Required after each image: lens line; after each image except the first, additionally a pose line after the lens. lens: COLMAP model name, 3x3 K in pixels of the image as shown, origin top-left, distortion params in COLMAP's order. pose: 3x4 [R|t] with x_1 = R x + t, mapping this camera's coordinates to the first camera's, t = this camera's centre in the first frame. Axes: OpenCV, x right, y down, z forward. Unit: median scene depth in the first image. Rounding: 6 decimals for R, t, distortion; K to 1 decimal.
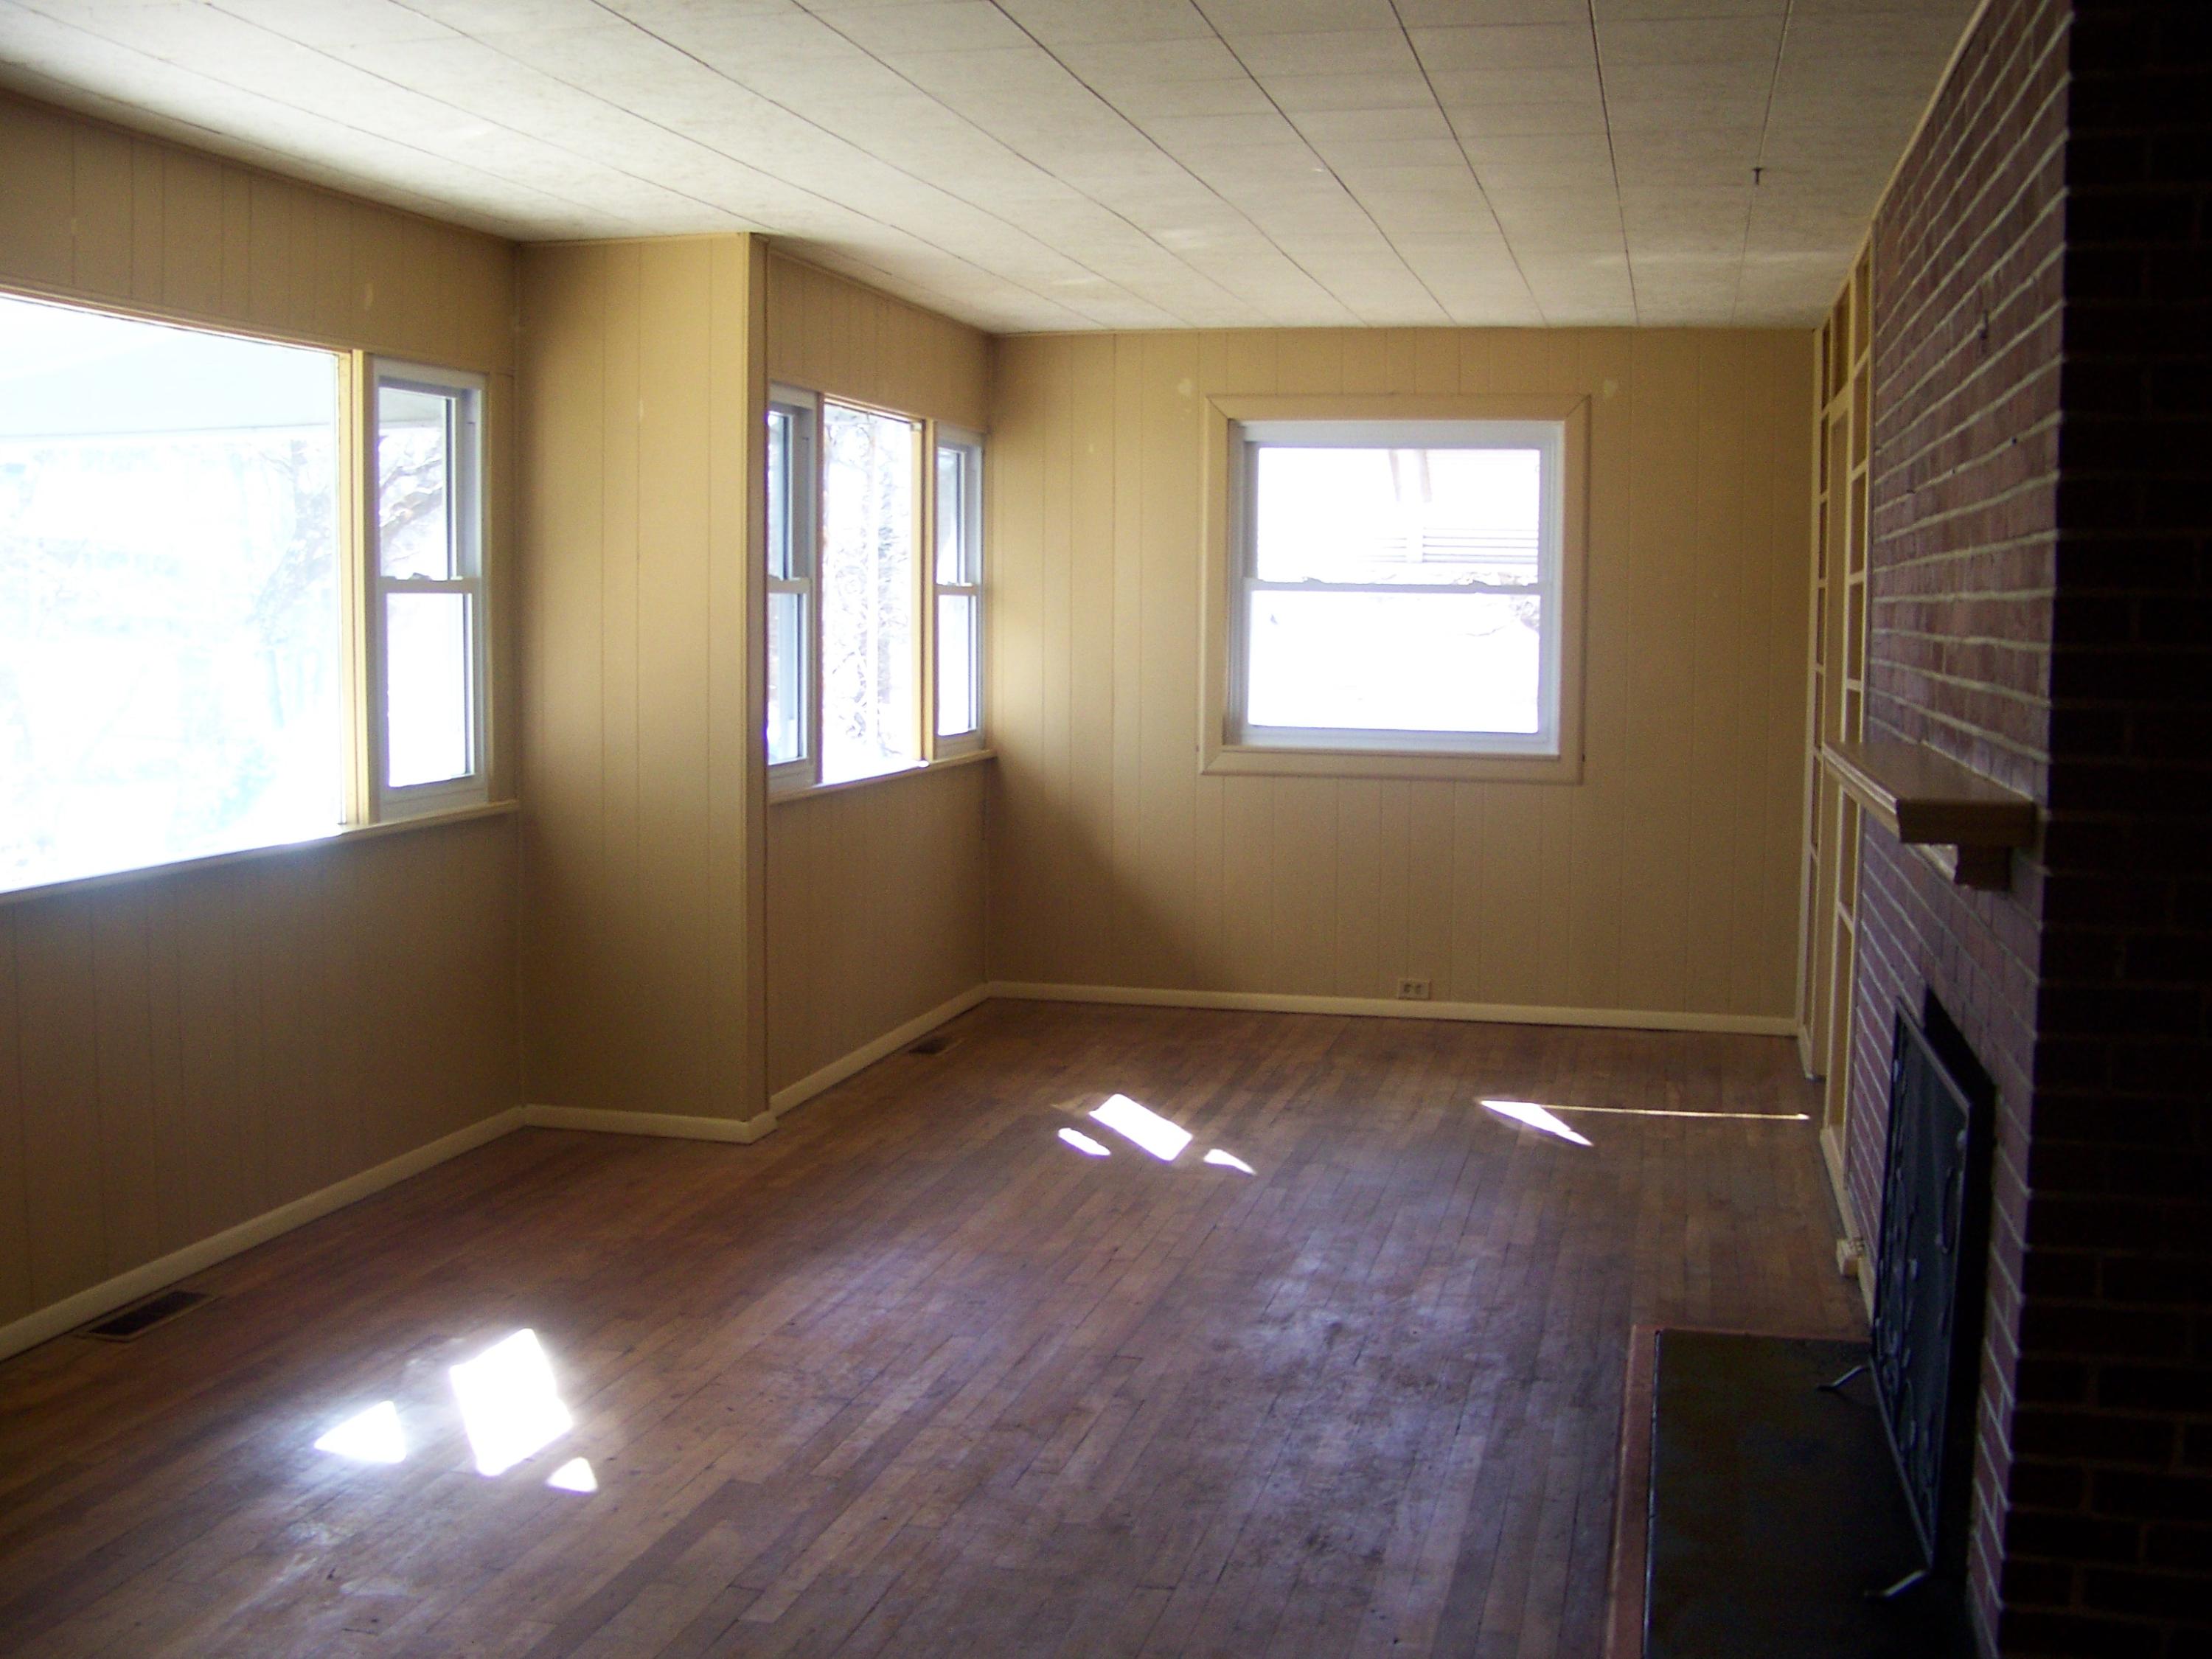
lens RADIAL K [[2329.6, 0, 1112.4], [0, 2329.6, 830.4], [0, 0, 1]] dist [-0.158444, 0.000000]
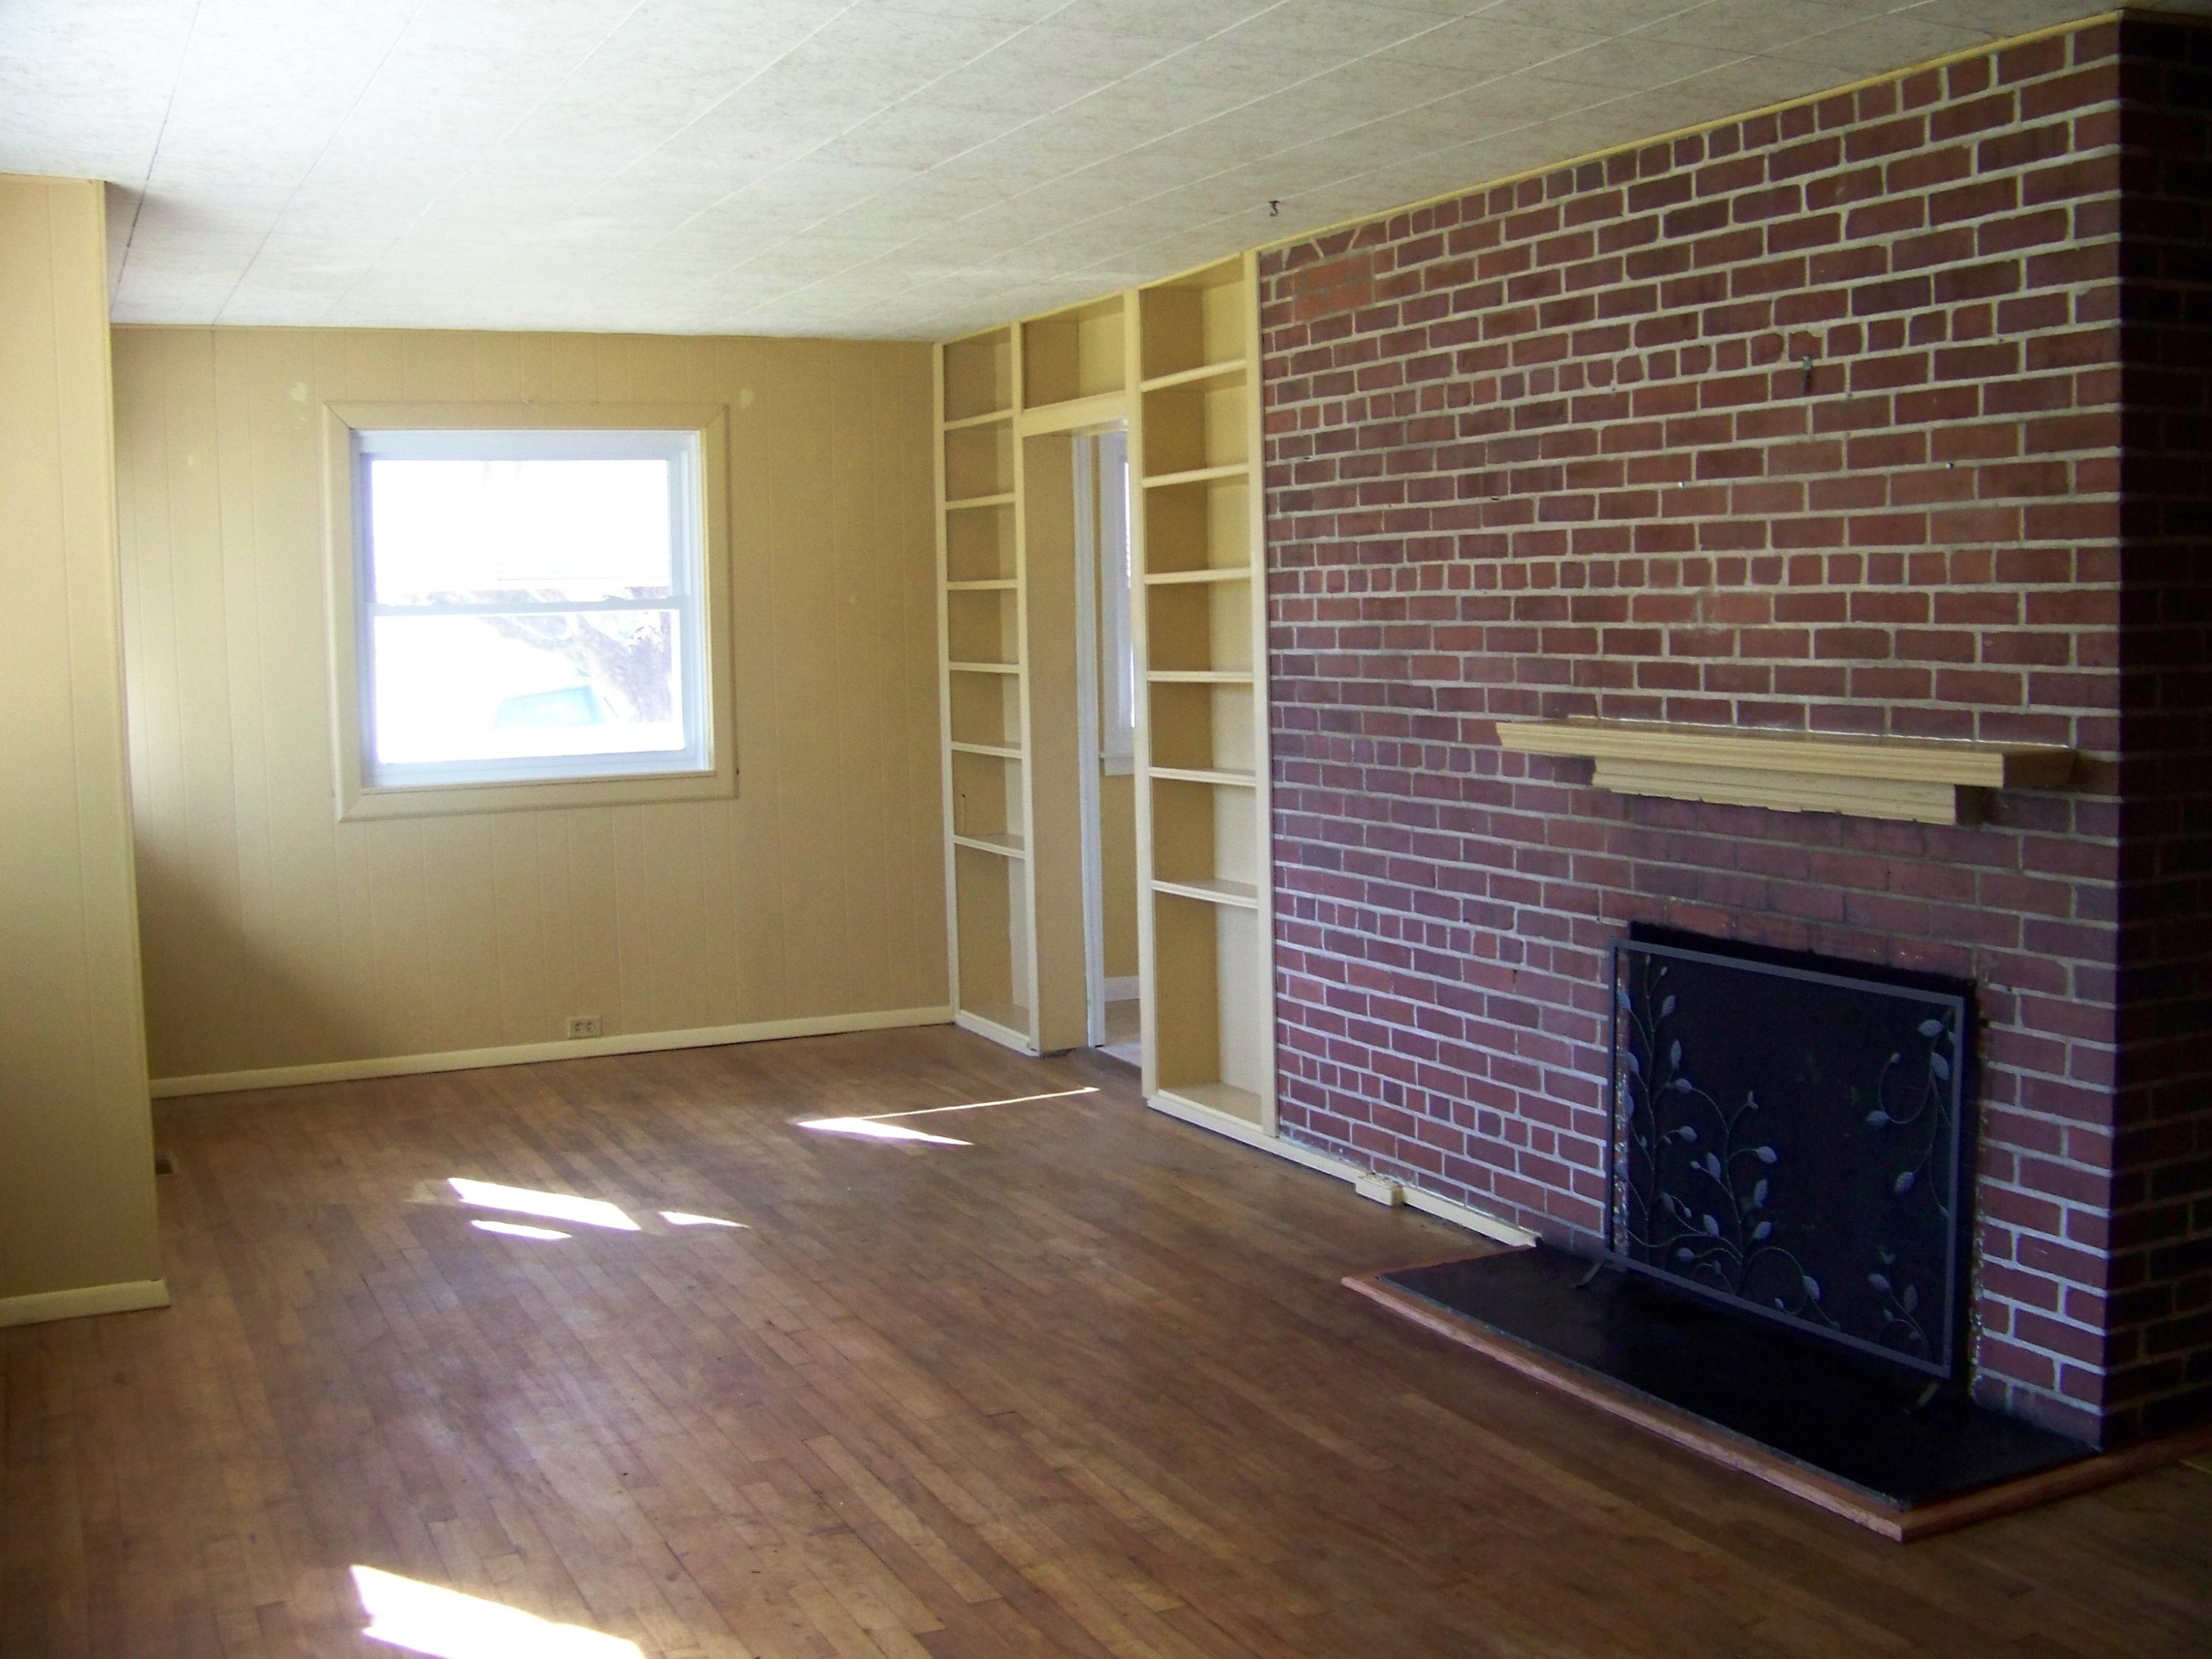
lens RADIAL K [[2329.6, 0, 1107.5], [0, 2329.6, 821.2], [0, 0, 1]] dist [-0.158444, 0.000000]
pose [[0.775050, -0.083329, 0.626381, -0.358211], [0.090810, 0.995666, 0.020093, -0.018870], [-0.625340, 0.041309, 0.779258, 0.155164]]
